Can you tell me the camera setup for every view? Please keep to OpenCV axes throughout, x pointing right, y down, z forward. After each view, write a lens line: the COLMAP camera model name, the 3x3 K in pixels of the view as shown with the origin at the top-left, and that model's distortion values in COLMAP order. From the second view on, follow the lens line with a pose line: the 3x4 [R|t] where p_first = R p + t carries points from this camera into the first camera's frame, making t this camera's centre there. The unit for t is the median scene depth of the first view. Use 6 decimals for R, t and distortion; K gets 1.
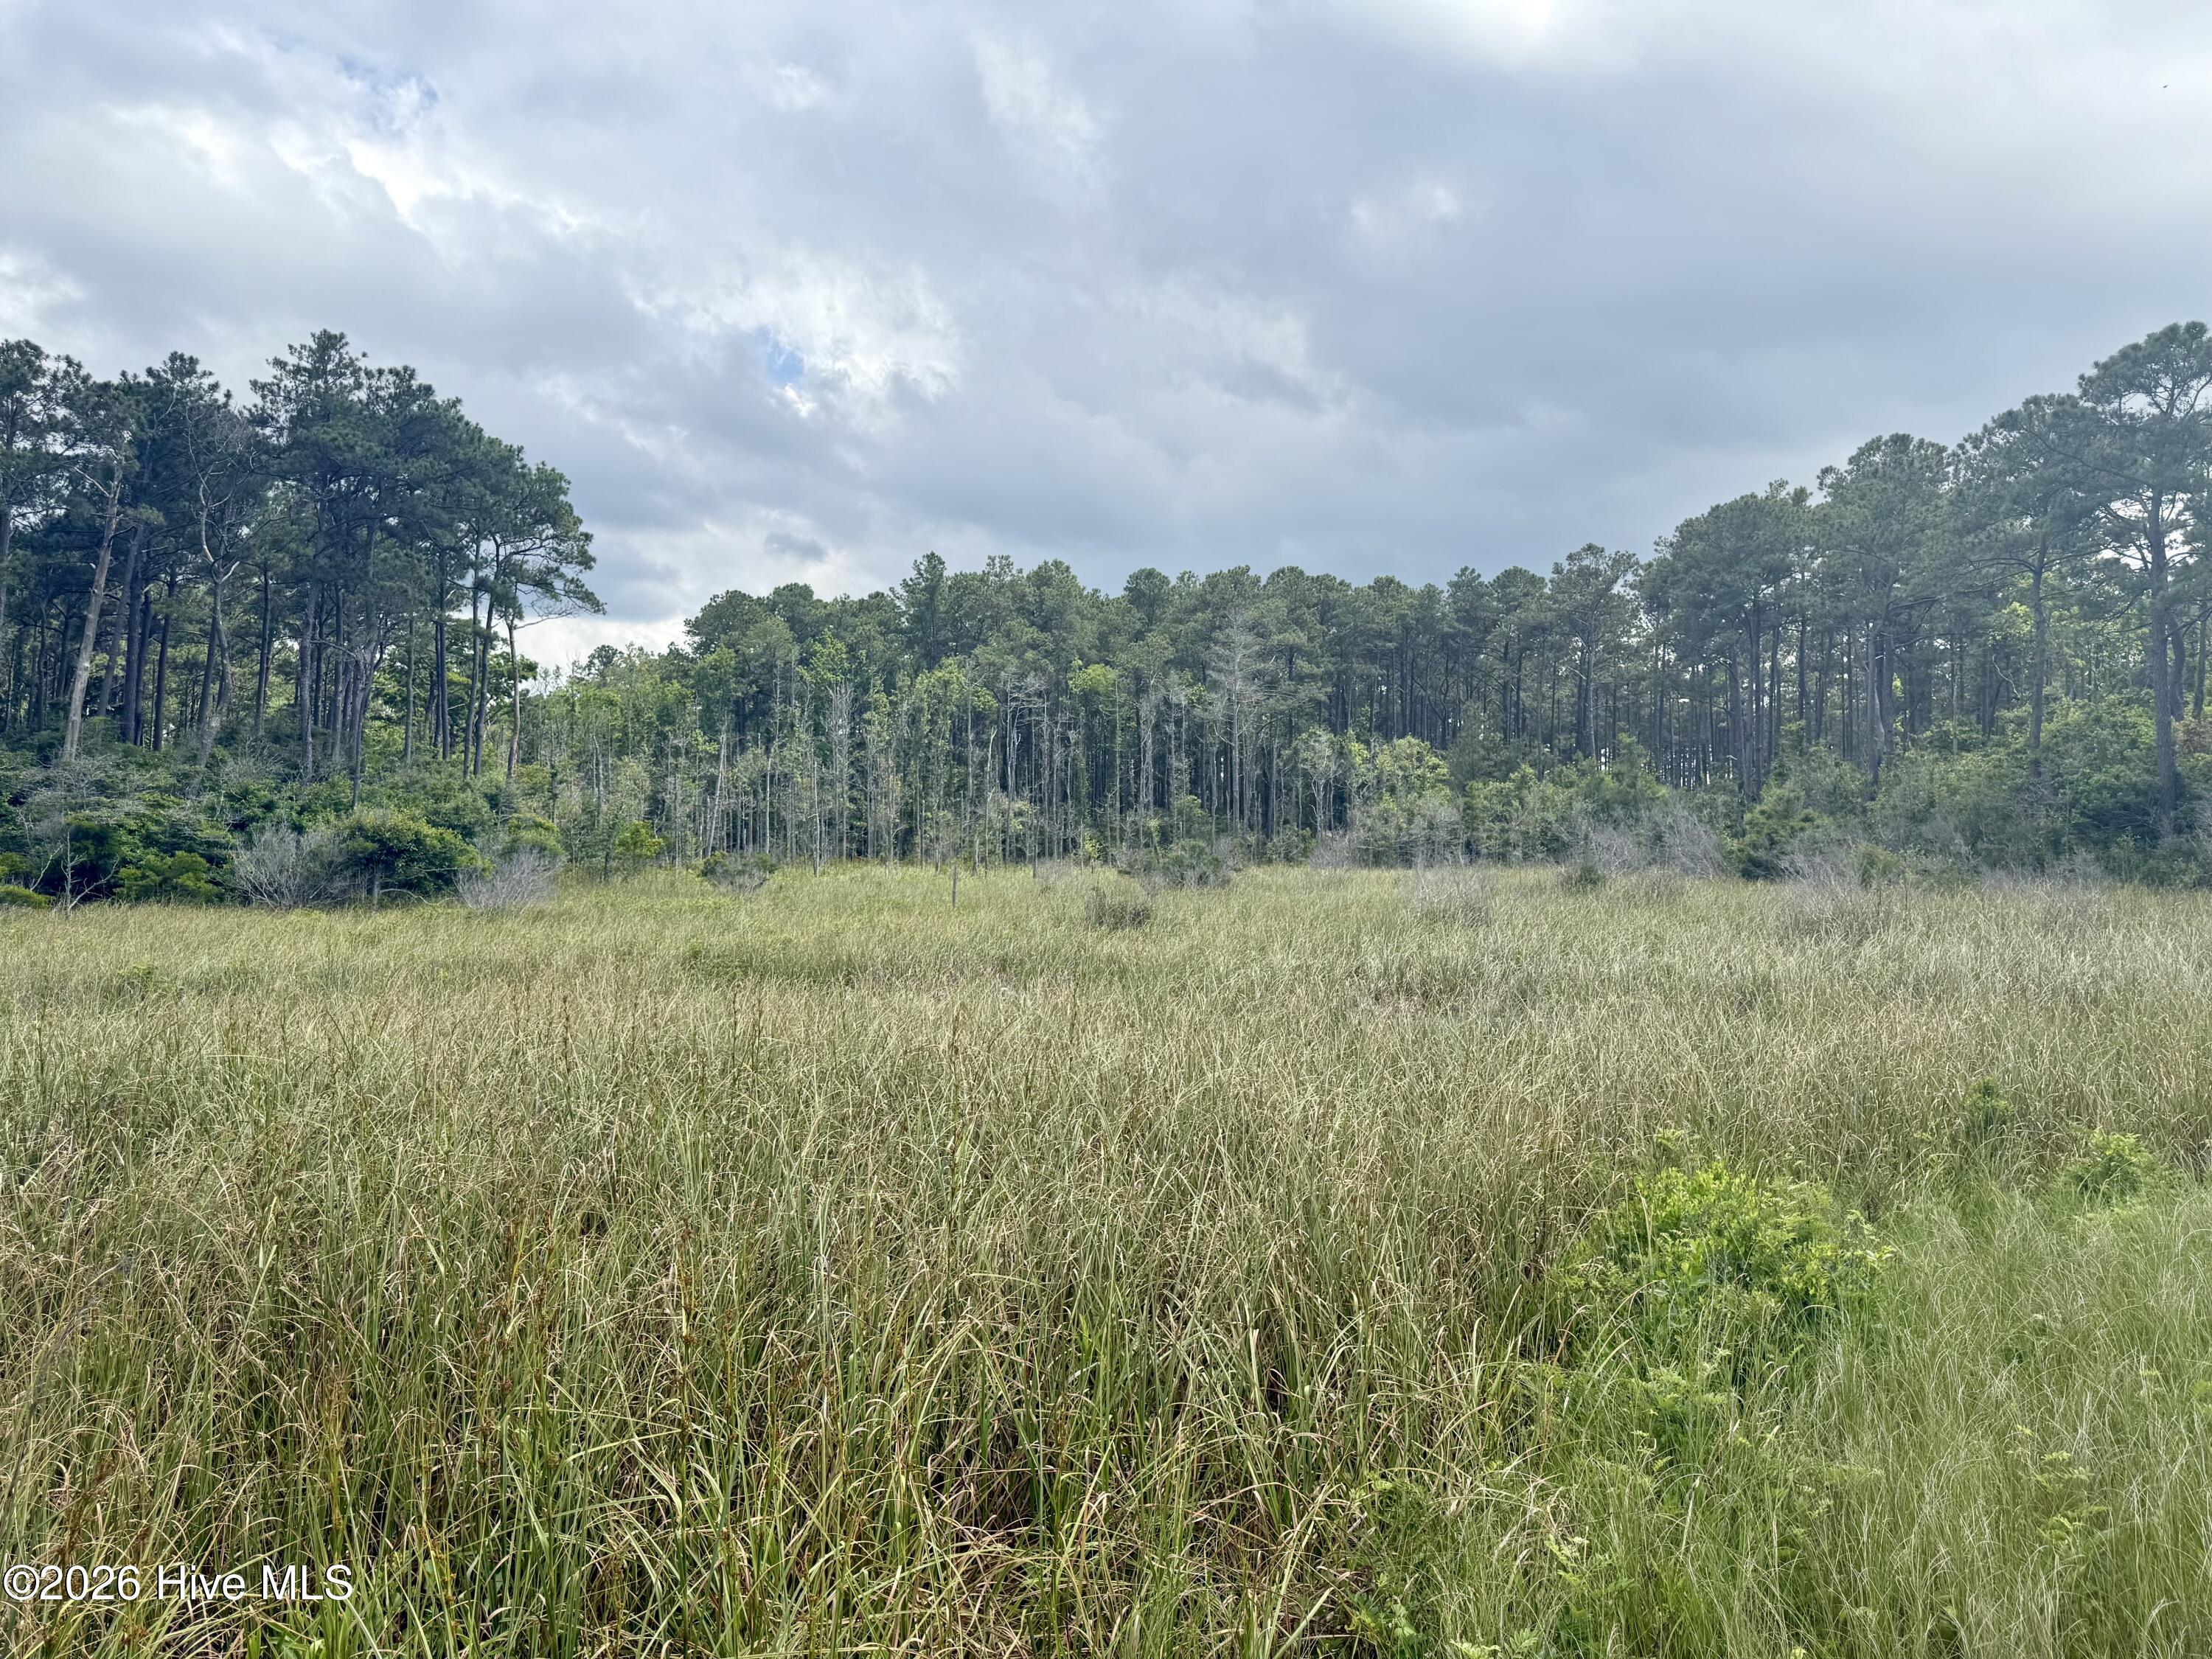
lens RADIAL K [[1558.2, 0, 1114.5], [0, 1558.2, 814.4], [0, 0, 1]] dist [0.061587, -0.075808]
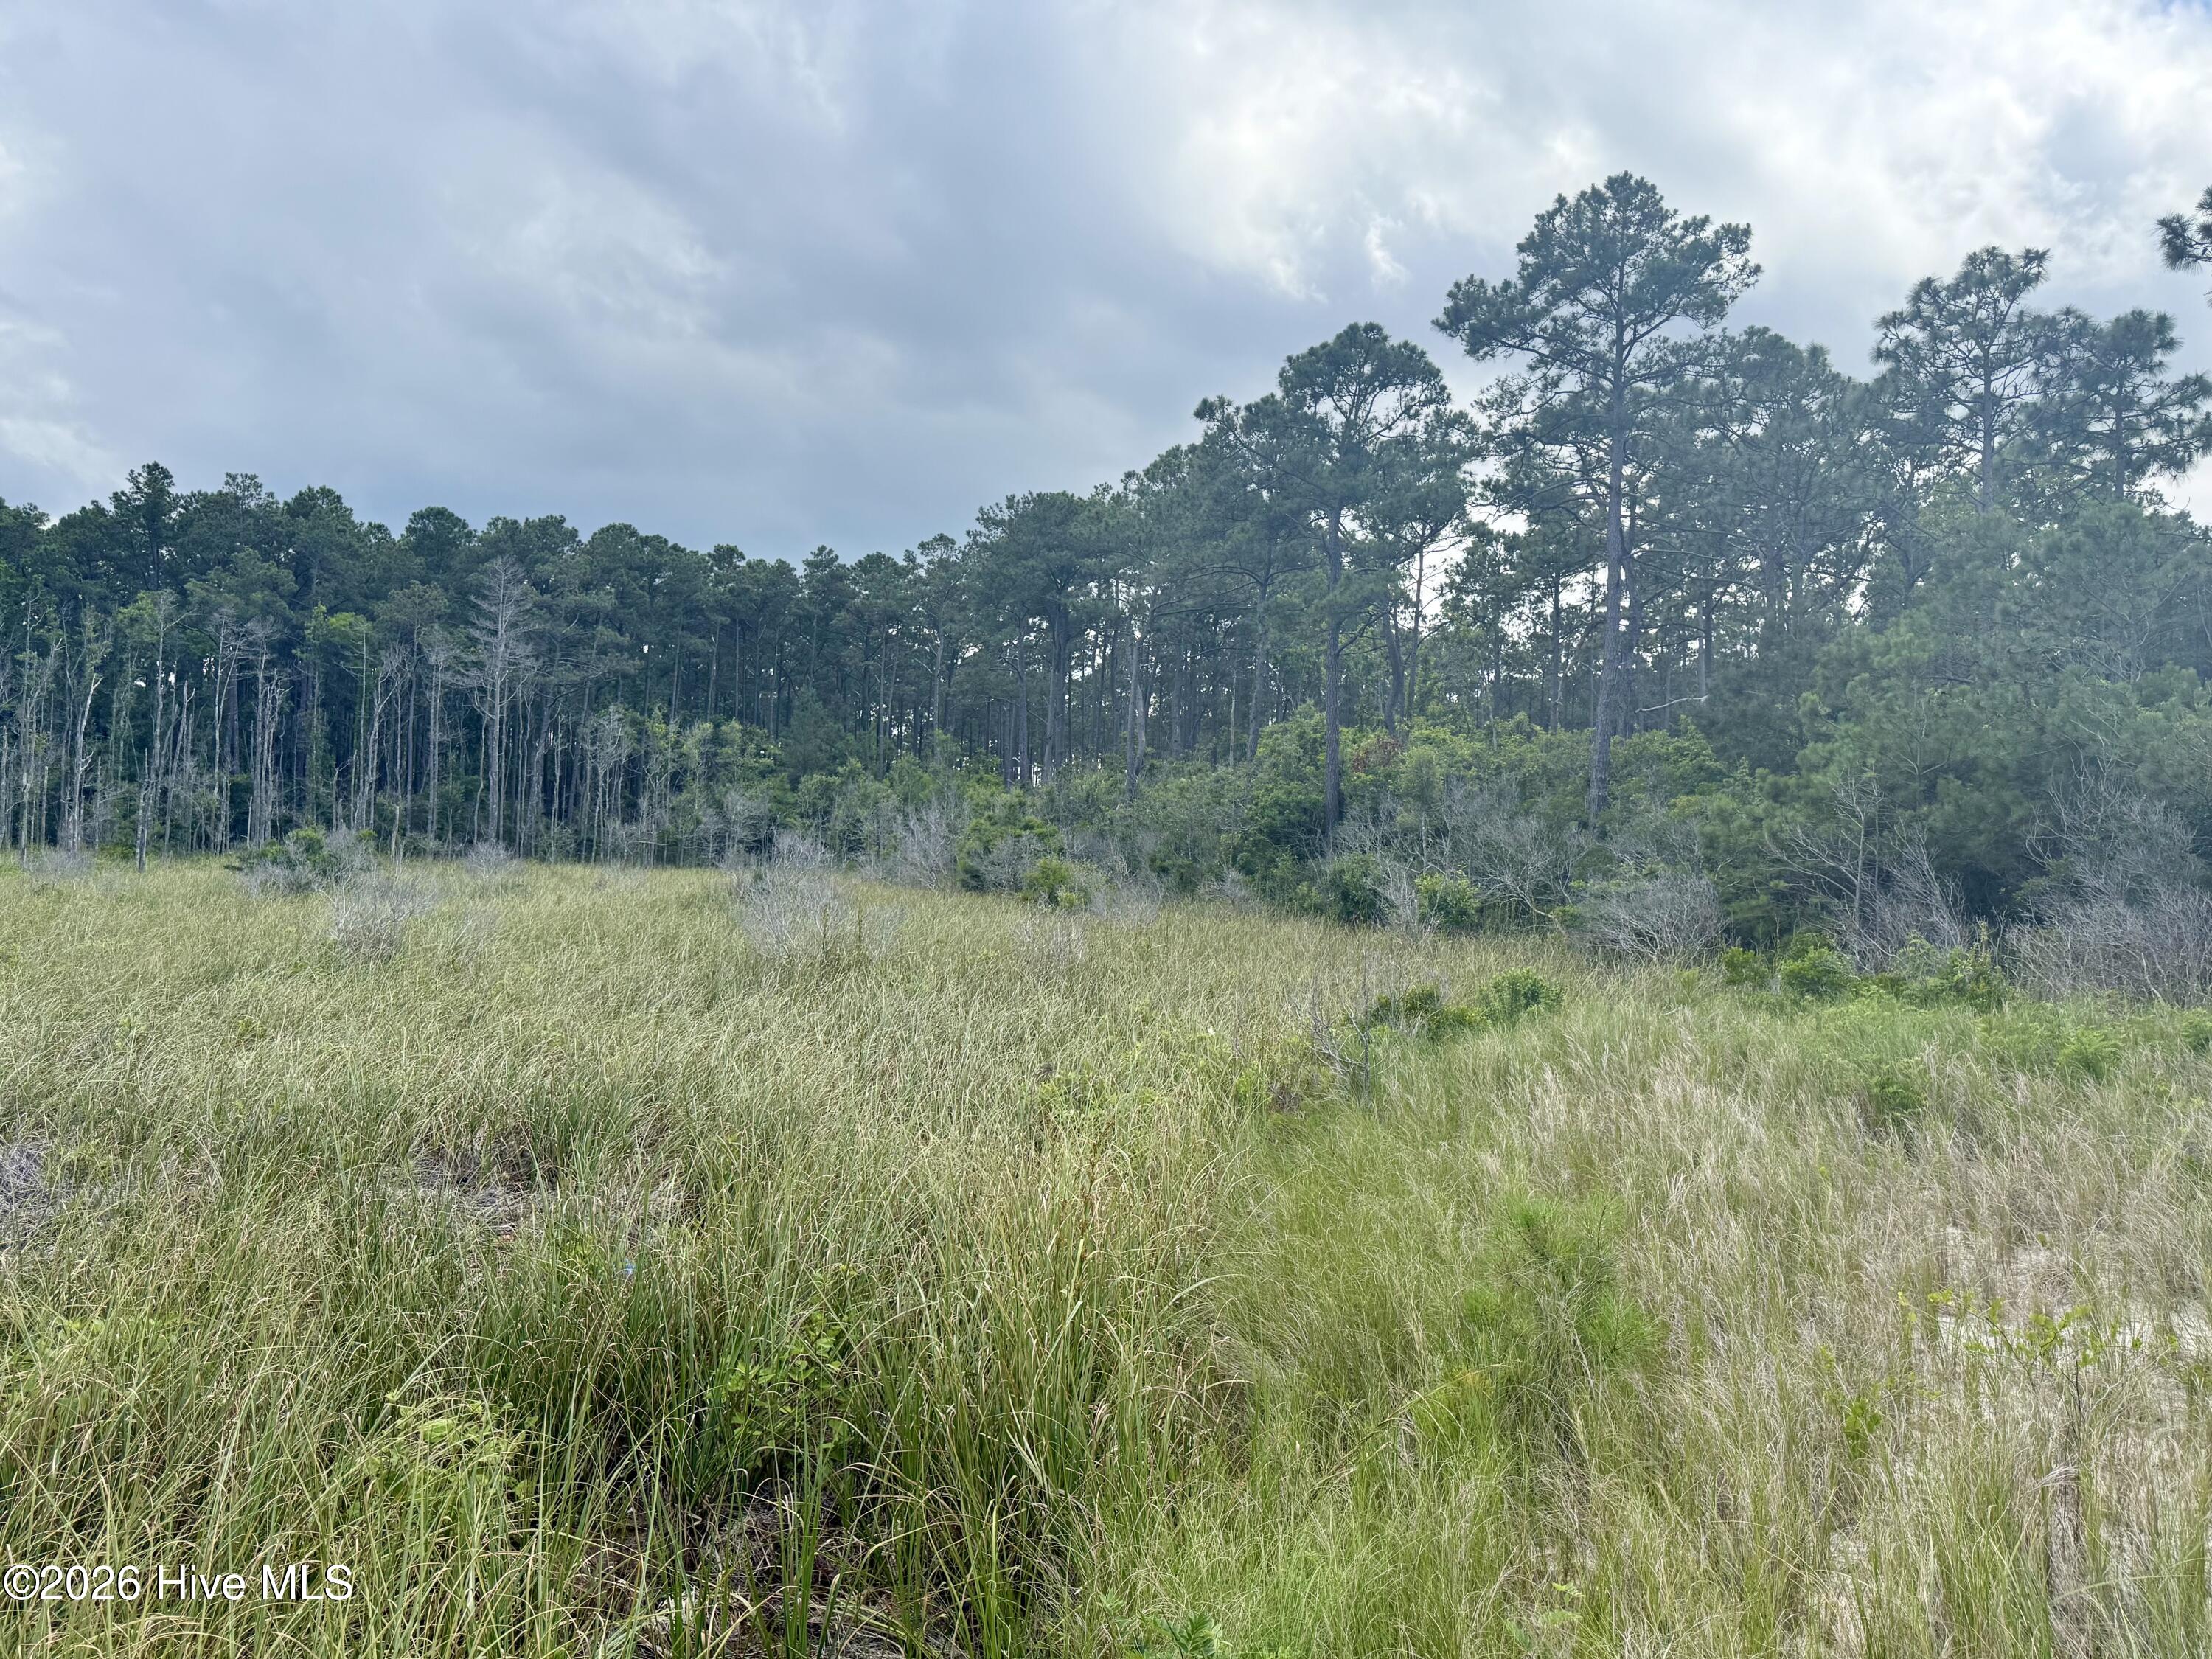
lens RADIAL K [[1558.2, 0, 1116.2], [0, 1558.2, 808.9], [0, 0, 1]] dist [0.061587, -0.075808]
pose [[0.940909, 0.037925, 0.336530, 0.120958], [-0.038442, 0.999248, -0.005131, -0.003007], [-0.336471, -0.008109, 0.941659, 0.079463]]
